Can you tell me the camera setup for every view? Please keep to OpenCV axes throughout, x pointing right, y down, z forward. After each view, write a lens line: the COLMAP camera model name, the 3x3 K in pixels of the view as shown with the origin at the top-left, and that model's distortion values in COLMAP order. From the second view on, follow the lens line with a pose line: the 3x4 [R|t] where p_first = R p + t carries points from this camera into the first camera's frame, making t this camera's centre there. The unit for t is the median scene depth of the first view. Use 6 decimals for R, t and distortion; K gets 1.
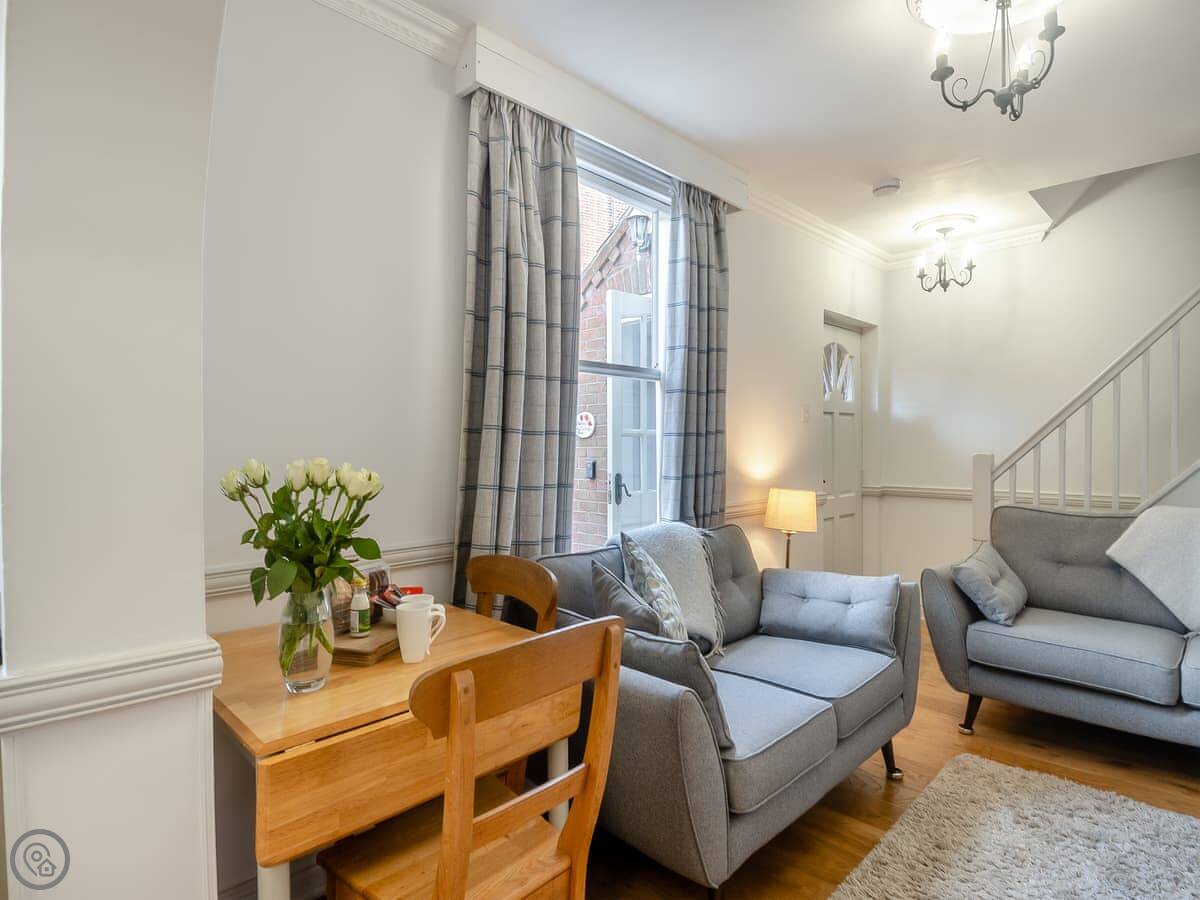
lens RADIAL K [[640.3, 0, 602.6], [0, 640.3, 458.8], [0, 0, 1]] dist [0.012948, -0.030101]
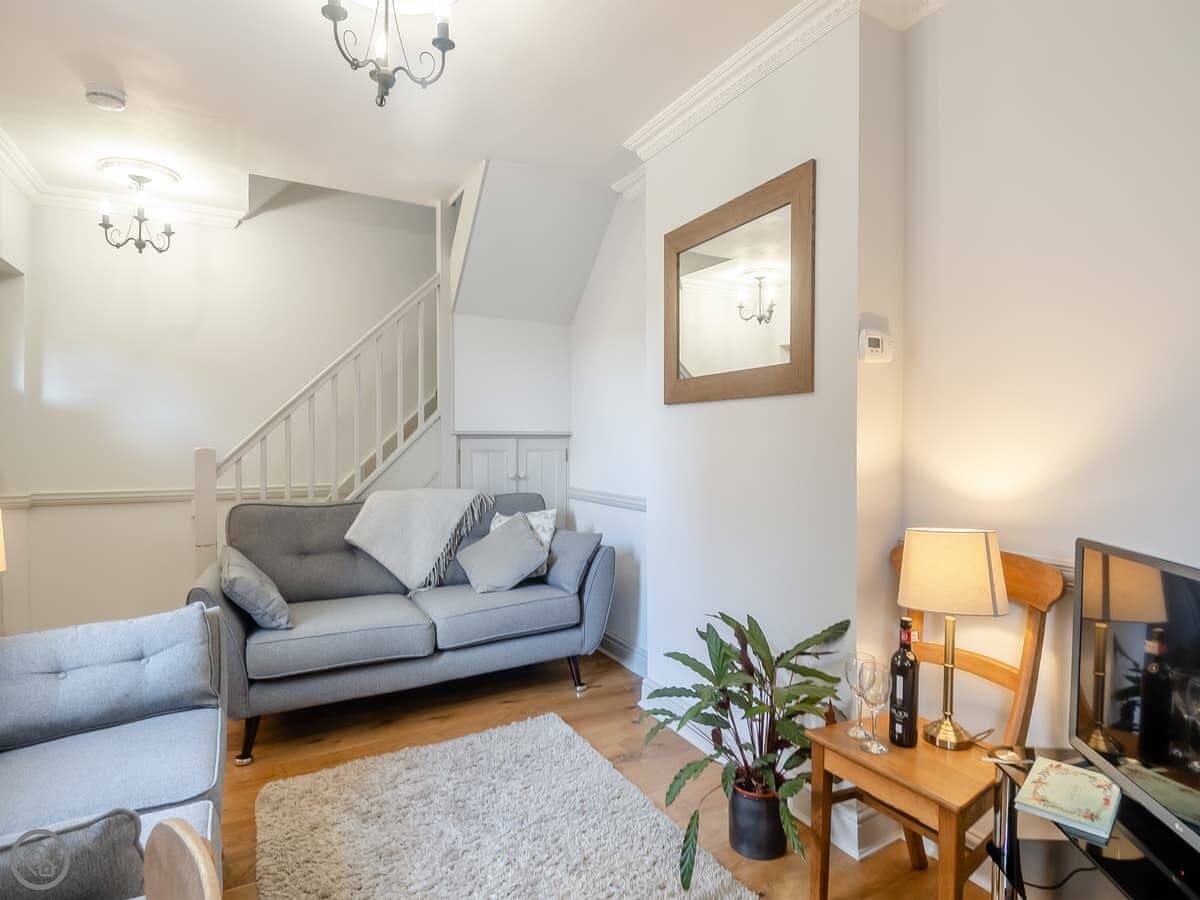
lens RADIAL K [[640.3, 0, 603.9], [0, 640.3, 449.7], [0, 0, 1]] dist [0.012948, -0.030101]
pose [[0.253693, -0.012874, 0.967199, -0.161504], [0.020379, 0.999761, 0.007962, -0.001534], [-0.967070, 0.017691, 0.253895, 0.304565]]
